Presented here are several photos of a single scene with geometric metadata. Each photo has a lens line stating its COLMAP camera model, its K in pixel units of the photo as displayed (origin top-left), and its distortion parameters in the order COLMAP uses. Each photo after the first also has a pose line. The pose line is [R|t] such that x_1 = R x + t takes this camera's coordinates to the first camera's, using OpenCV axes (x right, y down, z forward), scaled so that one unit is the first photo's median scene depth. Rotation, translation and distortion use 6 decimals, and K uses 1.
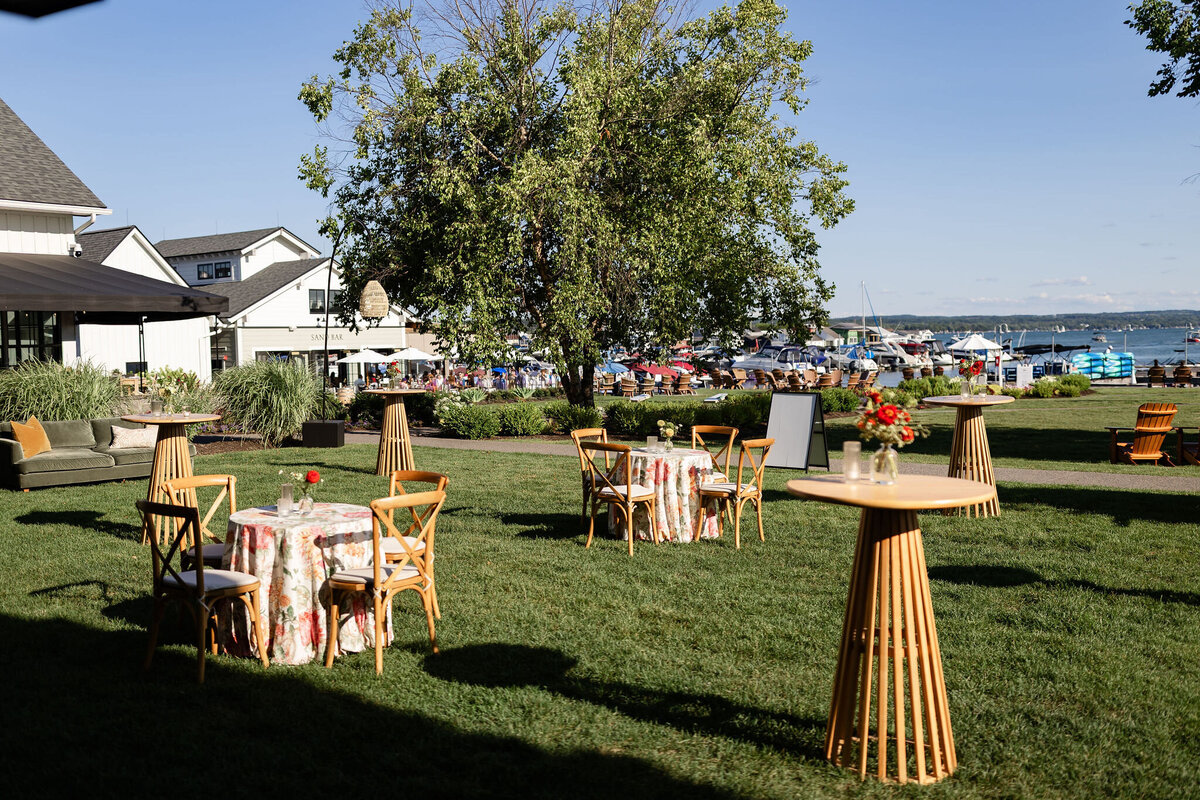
lens RADIAL K [[1196.0, 0, 600.3], [0, 1196.0, 375.4], [0, 0, 1]] dist [0.024455, 0.023435]
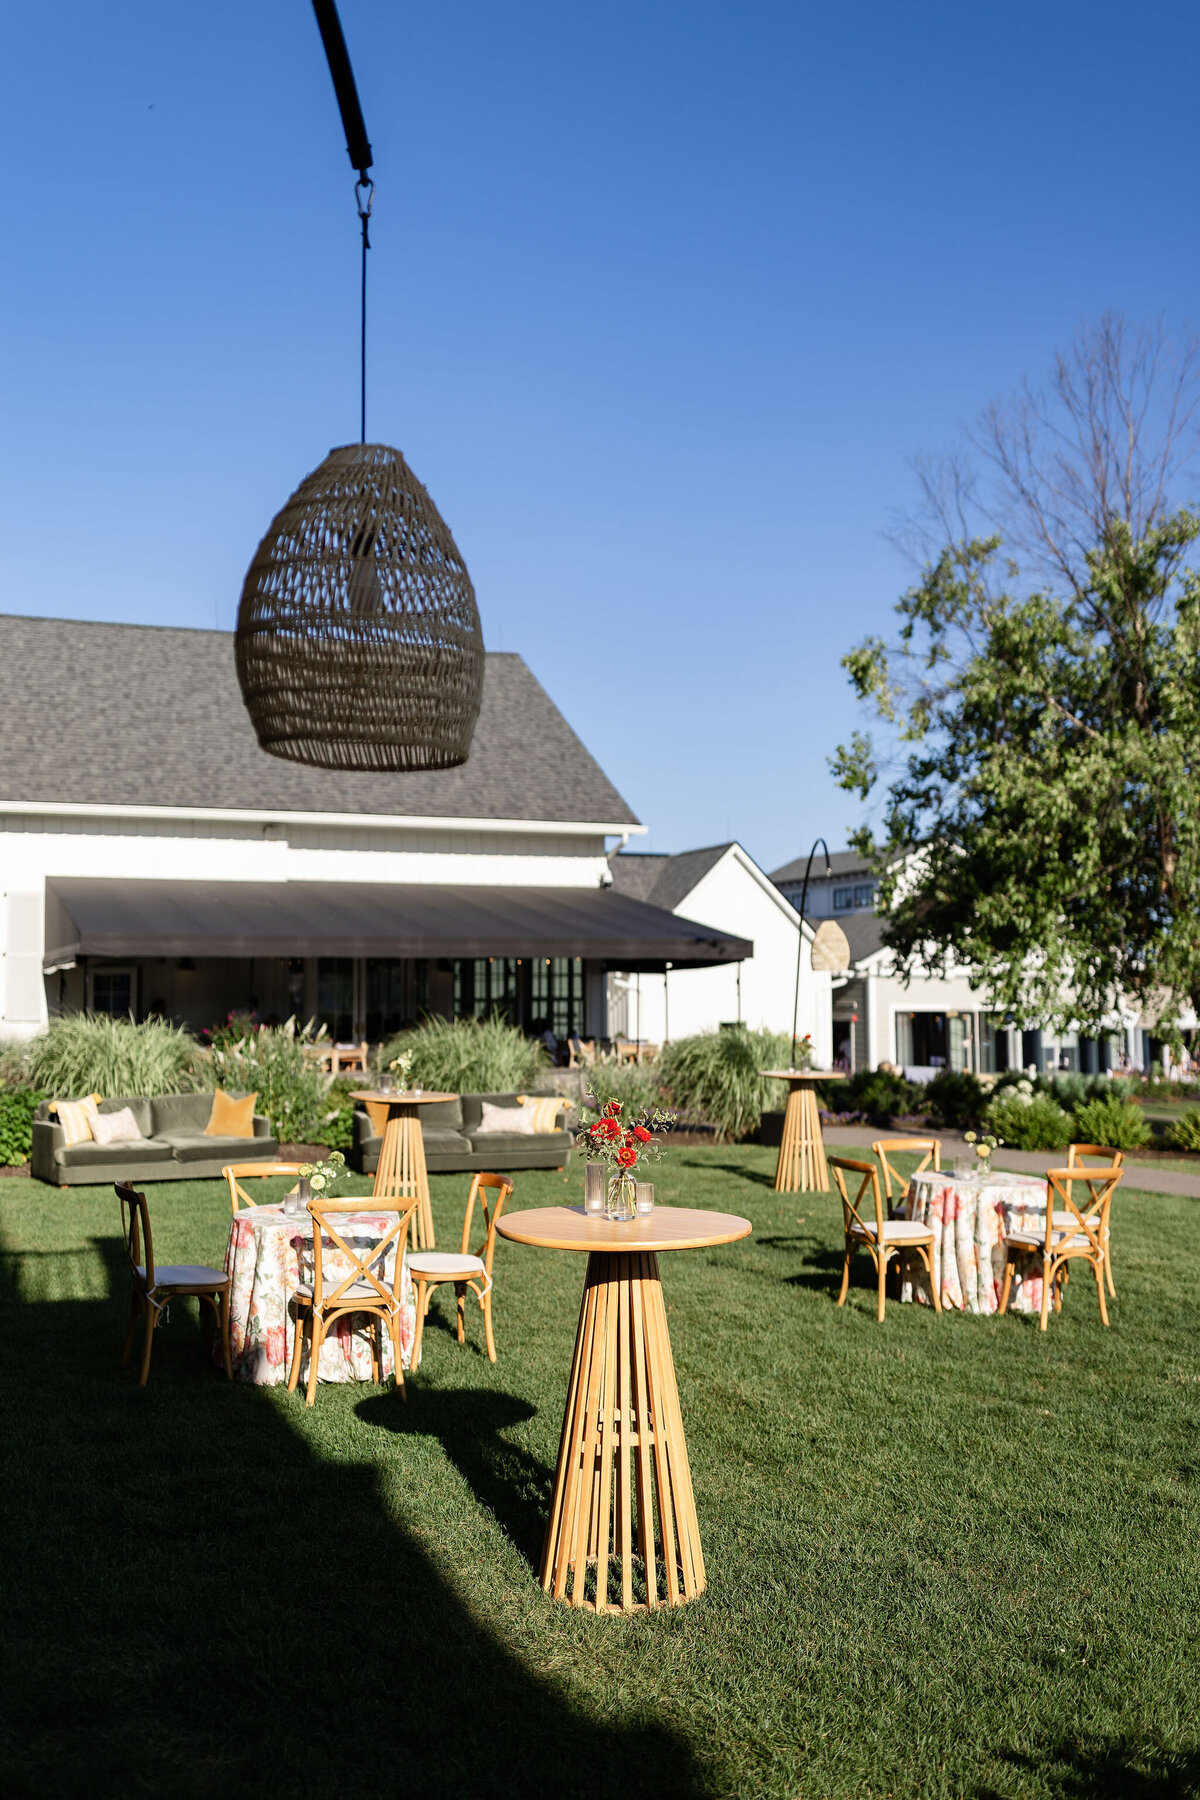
lens RADIAL K [[1794.1, 0, 600.0], [0, 1794.1, 900.0], [0, 0, 1]] dist [0.024455, 0.023435]
pose [[0.849206, -0.011606, -0.527934, 0.233978], [-0.029980, 0.997086, -0.070144, -0.009698], [0.527210, 0.075394, 0.846383, -0.003833]]
